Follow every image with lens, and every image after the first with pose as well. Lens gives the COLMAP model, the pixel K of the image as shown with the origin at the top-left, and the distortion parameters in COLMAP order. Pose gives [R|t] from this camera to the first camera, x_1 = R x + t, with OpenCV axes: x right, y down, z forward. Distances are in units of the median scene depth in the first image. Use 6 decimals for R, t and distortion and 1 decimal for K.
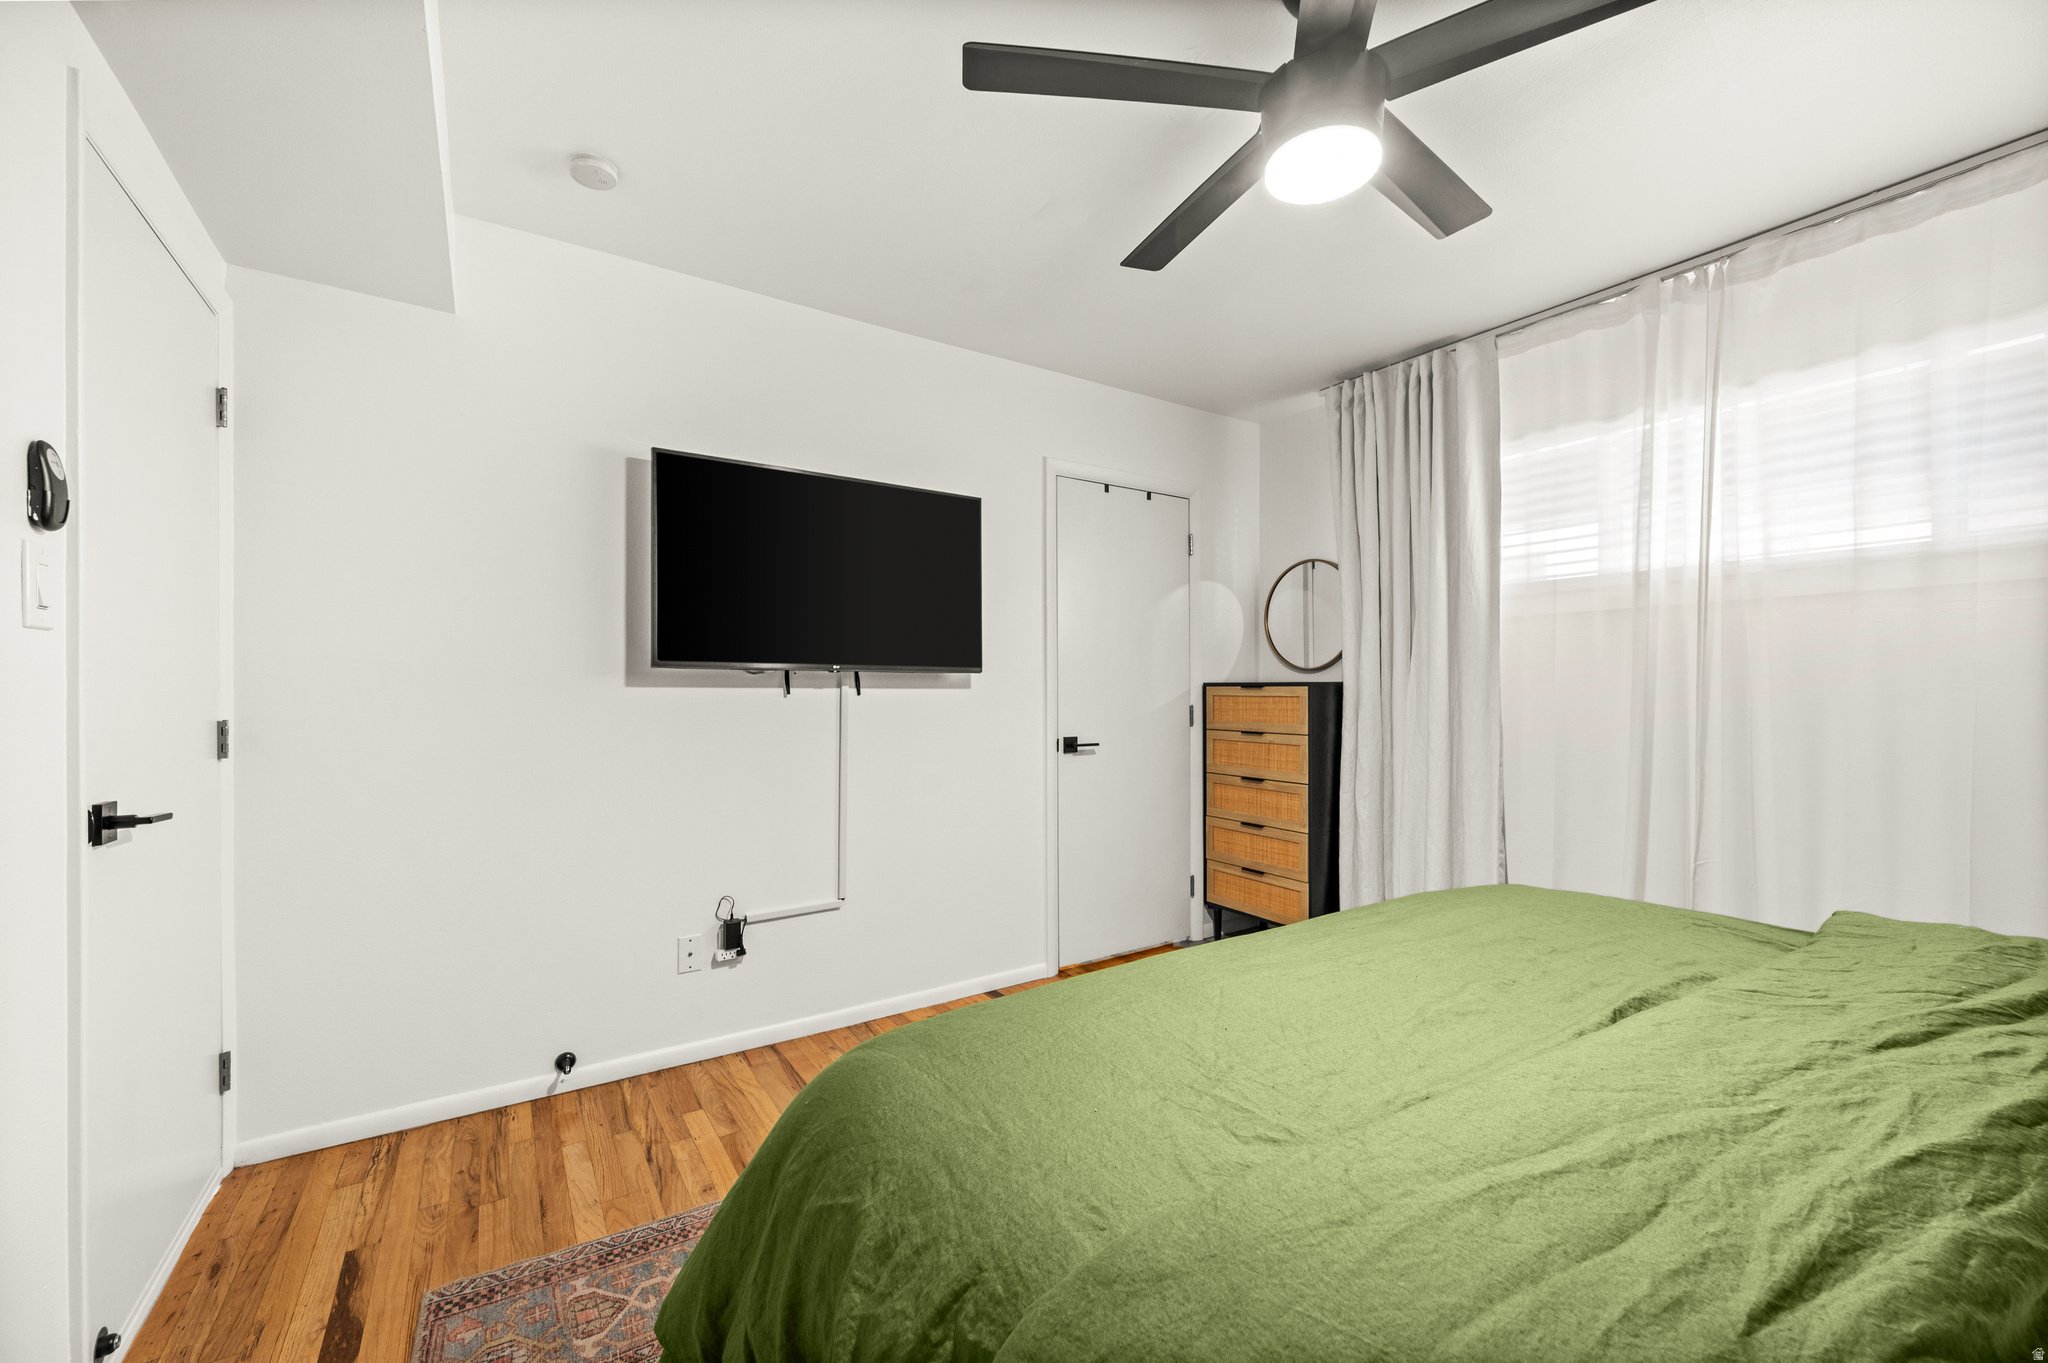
lens RADIAL K [[813.6, 0, 1034.9], [0, 813.6, 683.6], [0, 0, 1]] dist [0.001233, -0.000124]
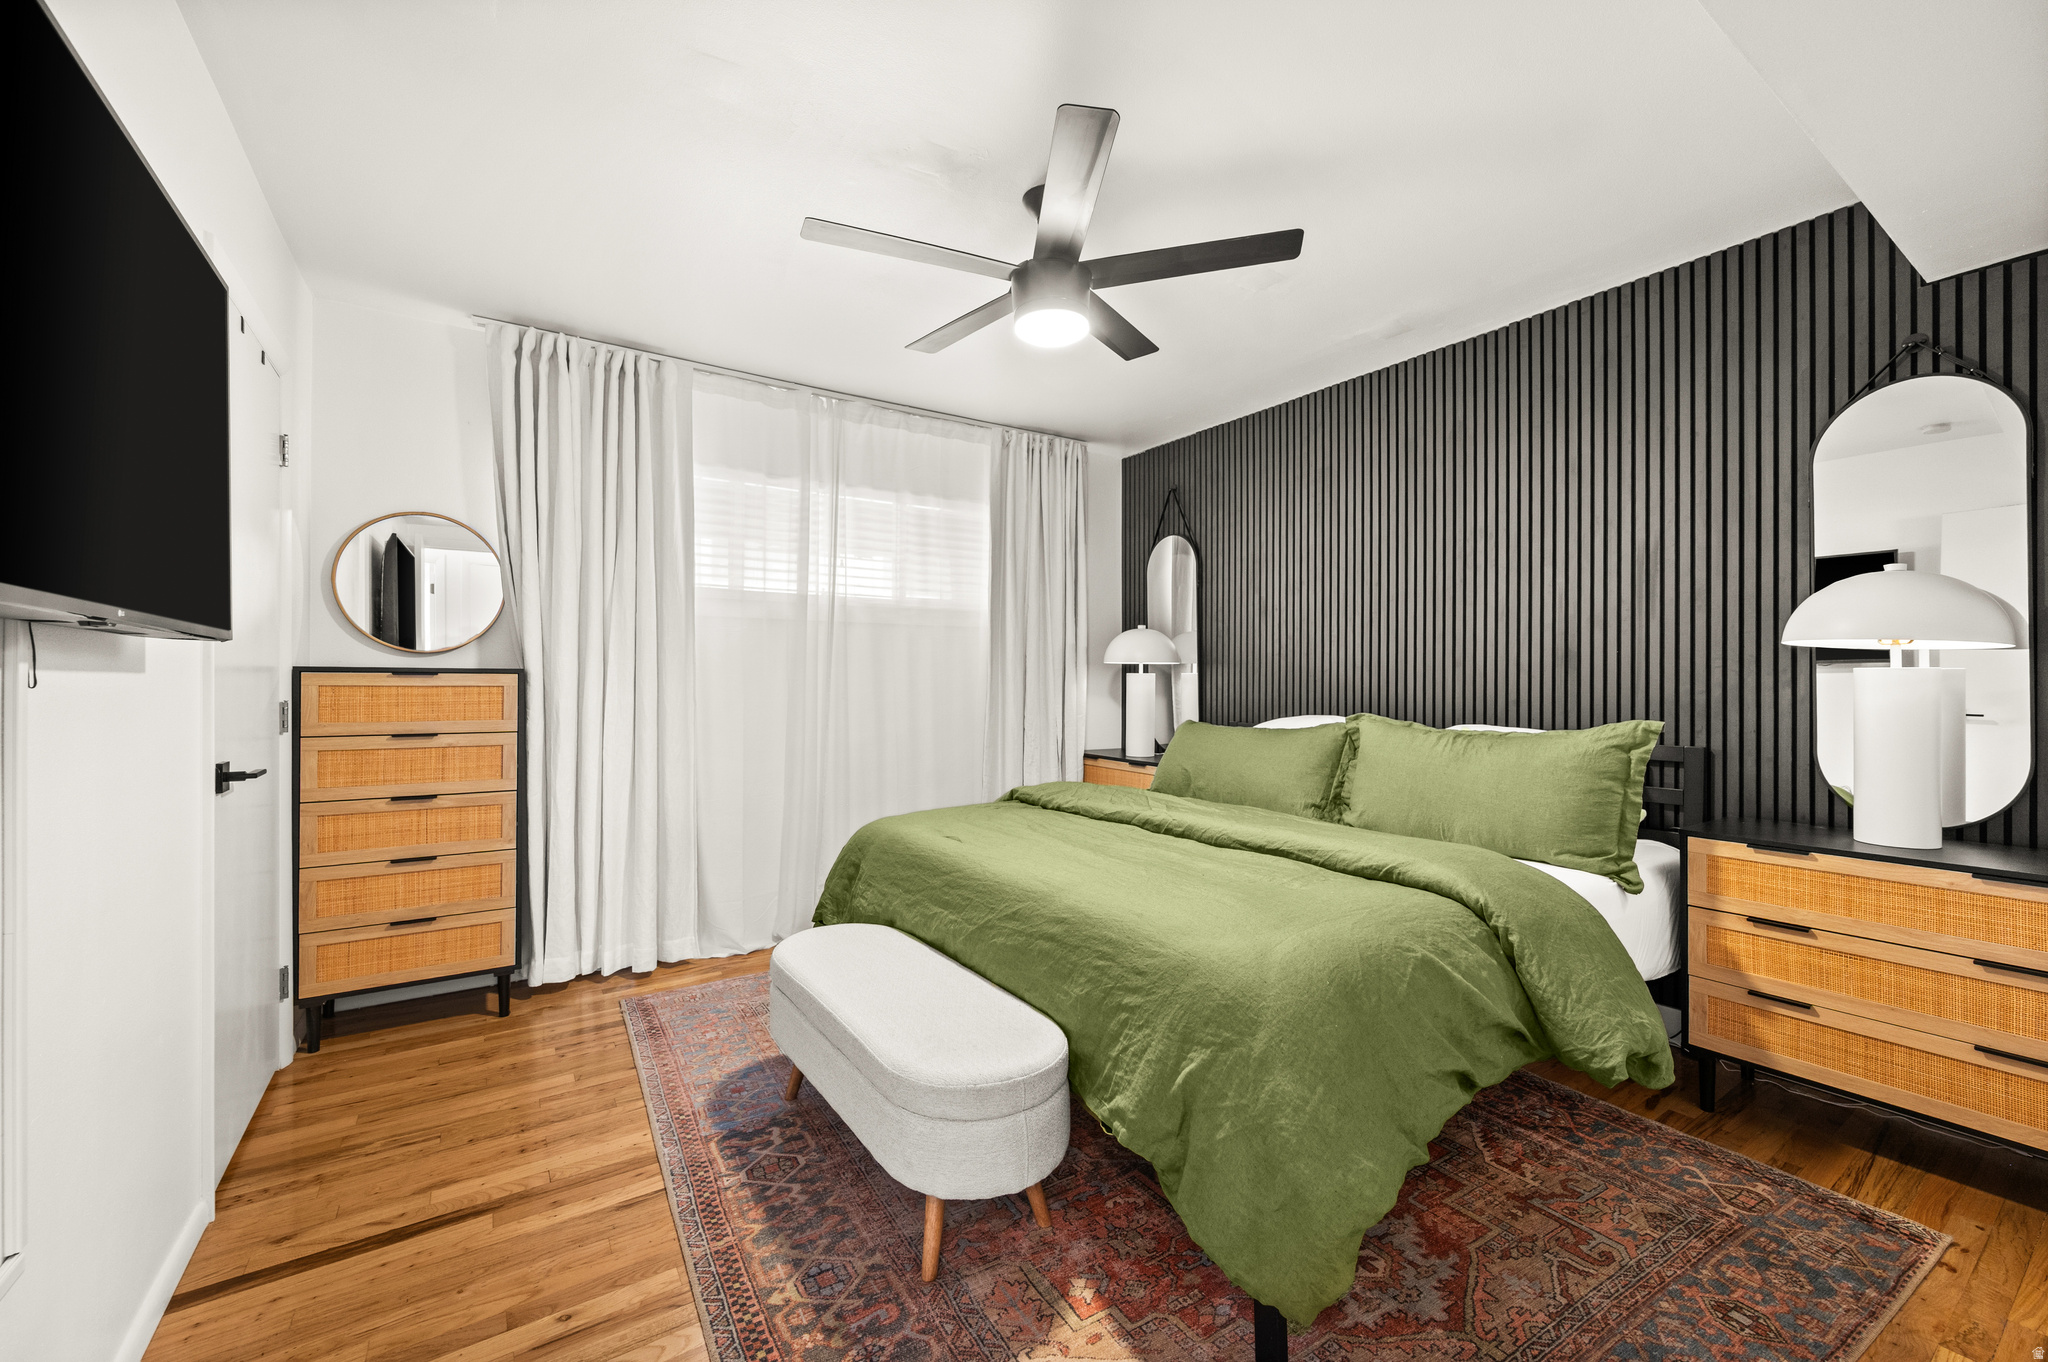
lens RADIAL K [[813.6, 0, 1033.9], [0, 813.6, 682.2], [0, 0, 1]] dist [0.001233, -0.000124]
pose [[-0.011851, -0.002790, 0.999926, -0.577347], [-0.011832, 0.999926, 0.002650, 0.003701], [-0.999860, -0.011800, -0.011883, 0.533786]]
